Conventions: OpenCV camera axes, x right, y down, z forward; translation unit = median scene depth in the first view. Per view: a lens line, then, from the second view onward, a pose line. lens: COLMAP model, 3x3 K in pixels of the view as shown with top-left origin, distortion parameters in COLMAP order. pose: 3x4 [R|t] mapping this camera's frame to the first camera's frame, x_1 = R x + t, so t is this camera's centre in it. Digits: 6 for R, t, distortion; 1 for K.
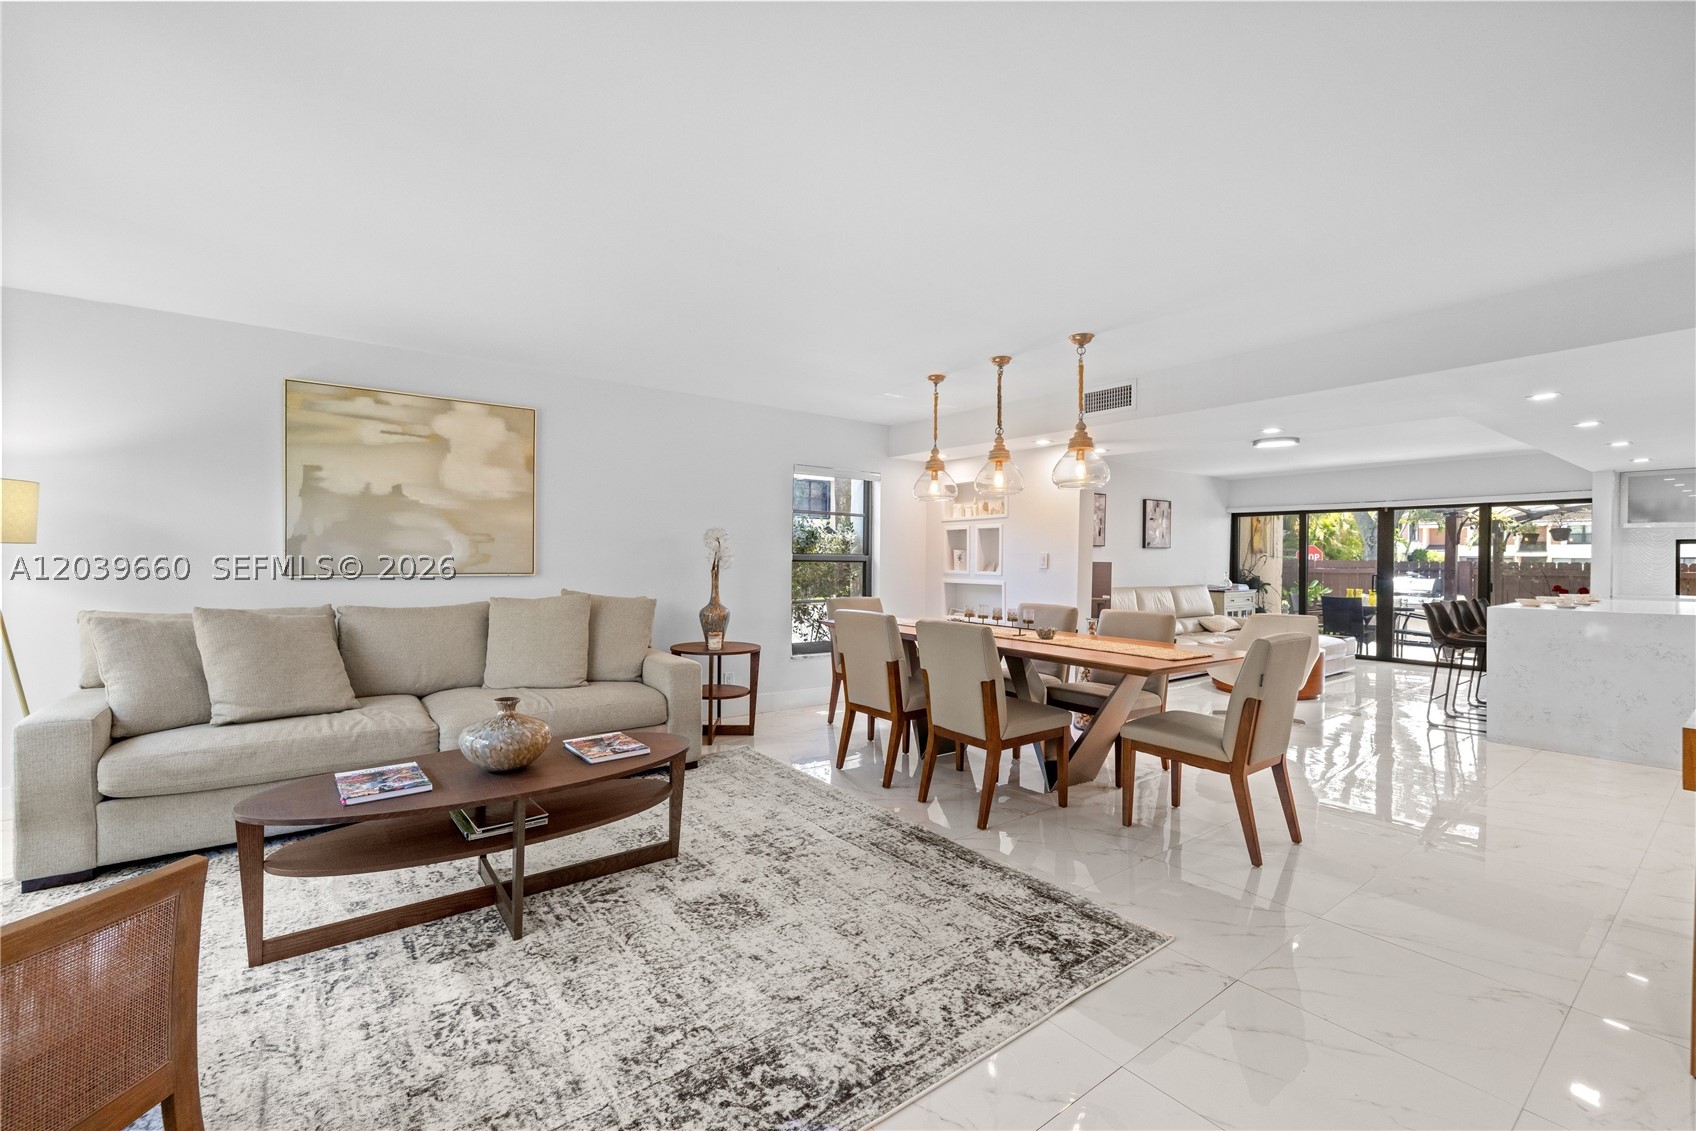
lens RADIAL K [[704.4, 0, 836.9], [0, 704.4, 561.8], [0, 0, 1]] dist [-0.001943, 0.000090]
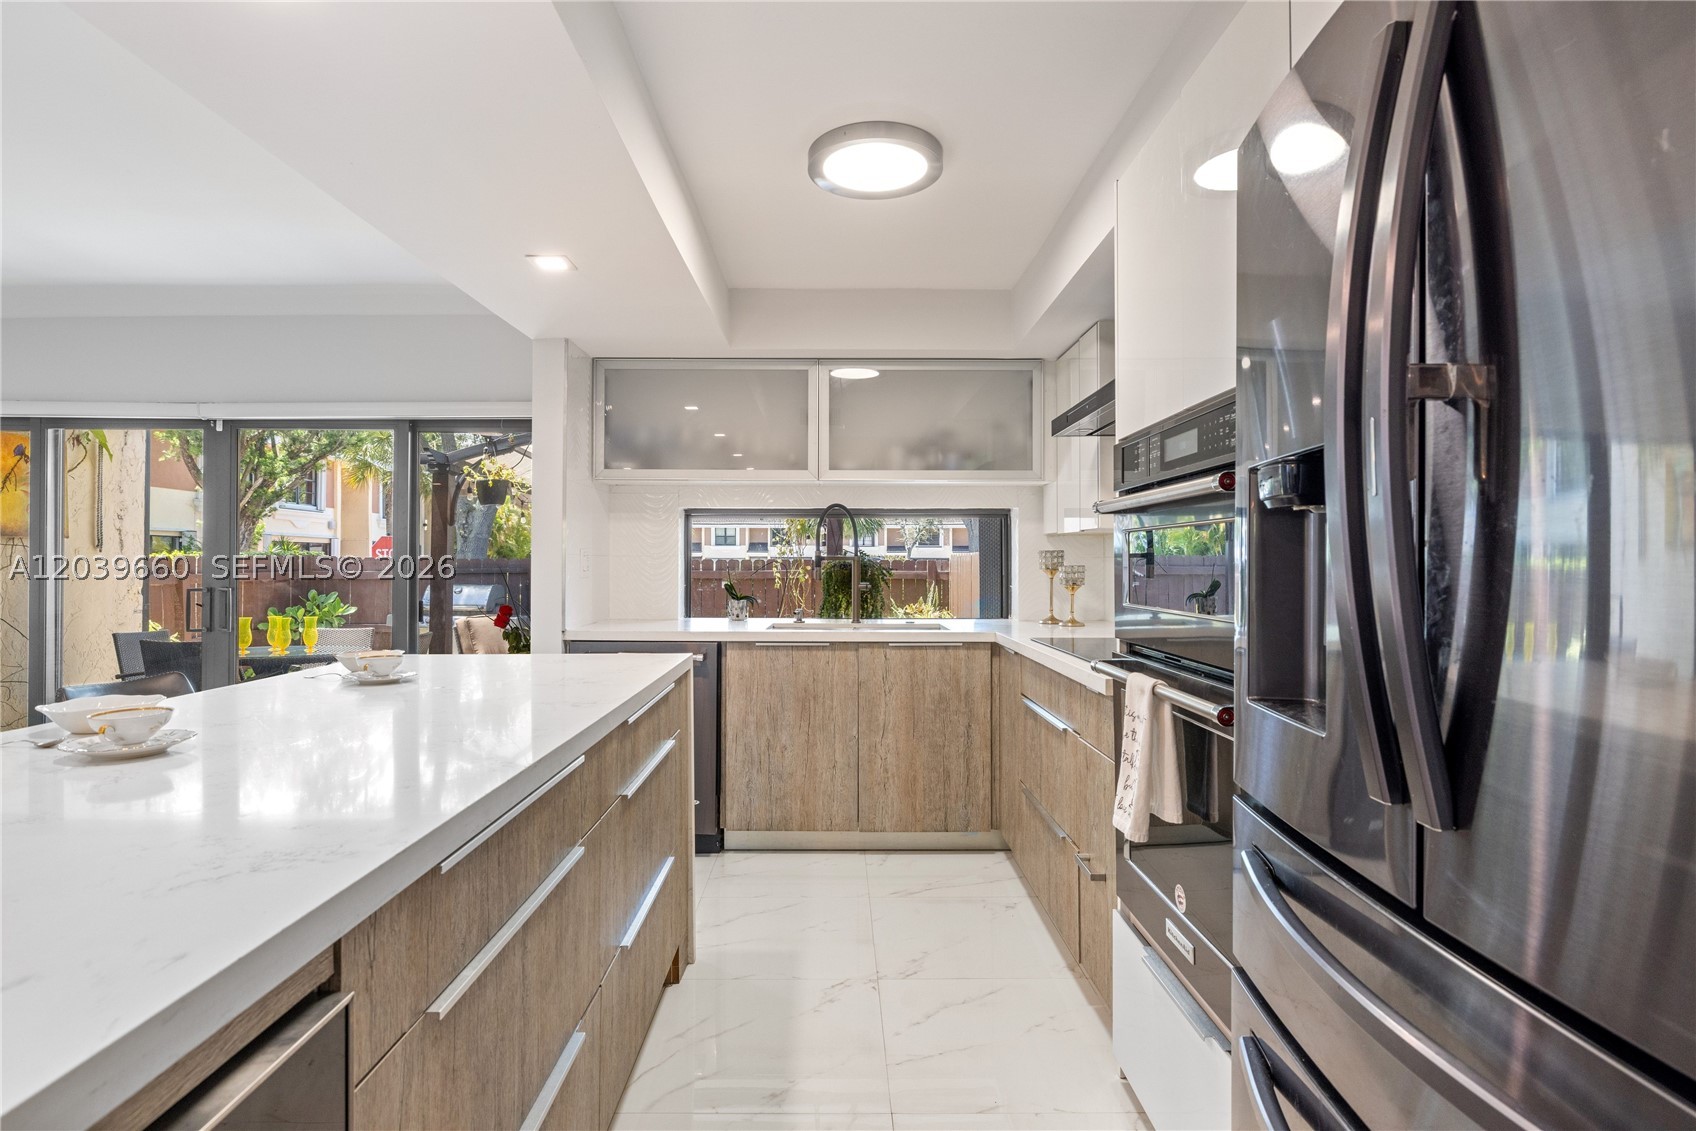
lens RADIAL K [[853.0, 0, 833.6], [0, 853.0, 564.7], [0, 0, 1]] dist [-0.000580, 0.000266]
pose [[0.597494, -0.006217, 0.801850, 1.268790], [0.005392, 0.999978, 0.003736, 0.011482], [-0.801856, 0.002091, 0.597514, 0.902413]]
